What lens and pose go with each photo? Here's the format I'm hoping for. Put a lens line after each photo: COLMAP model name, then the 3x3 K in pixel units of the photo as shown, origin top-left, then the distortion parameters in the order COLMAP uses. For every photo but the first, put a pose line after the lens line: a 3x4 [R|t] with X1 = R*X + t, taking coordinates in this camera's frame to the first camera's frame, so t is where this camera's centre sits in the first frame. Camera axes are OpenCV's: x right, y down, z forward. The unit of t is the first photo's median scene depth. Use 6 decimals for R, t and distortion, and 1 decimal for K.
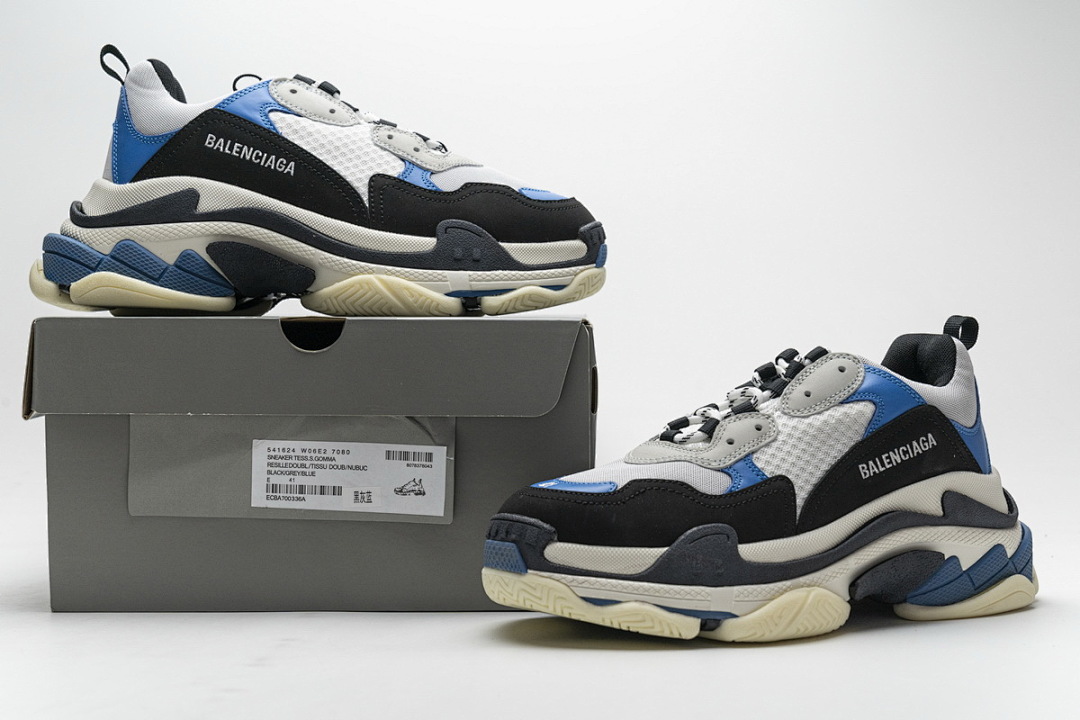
lens RADIAL K [[1619.7, 0, 555.4], [0, 1619.7, 398.9], [0, 0, 1]] dist [0.093511, 0.000000]
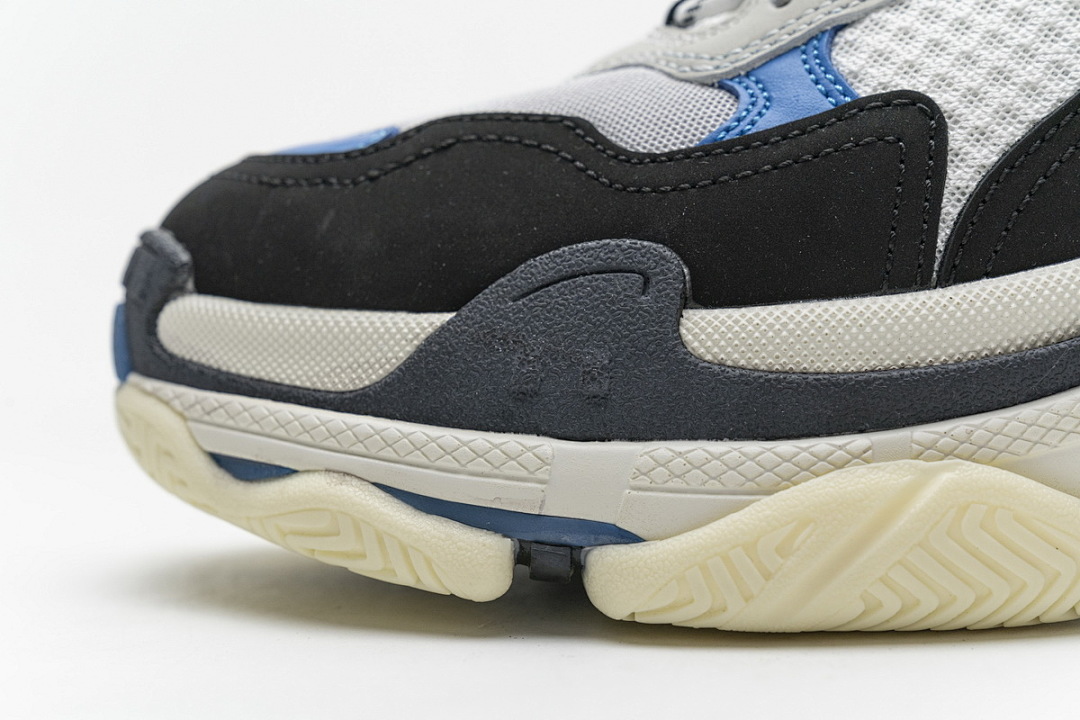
lens RADIAL K [[2118.4, 0, 536.8], [0, 2118.4, 361.7], [0, 0, 1]] dist [0.008744, 0.000000]
pose [[0.847926, 0.015825, -0.529879, 0.285816], [0.000986, 0.999506, 0.031427, 0.083453], [0.530114, -0.027170, 0.847491, 0.619284]]
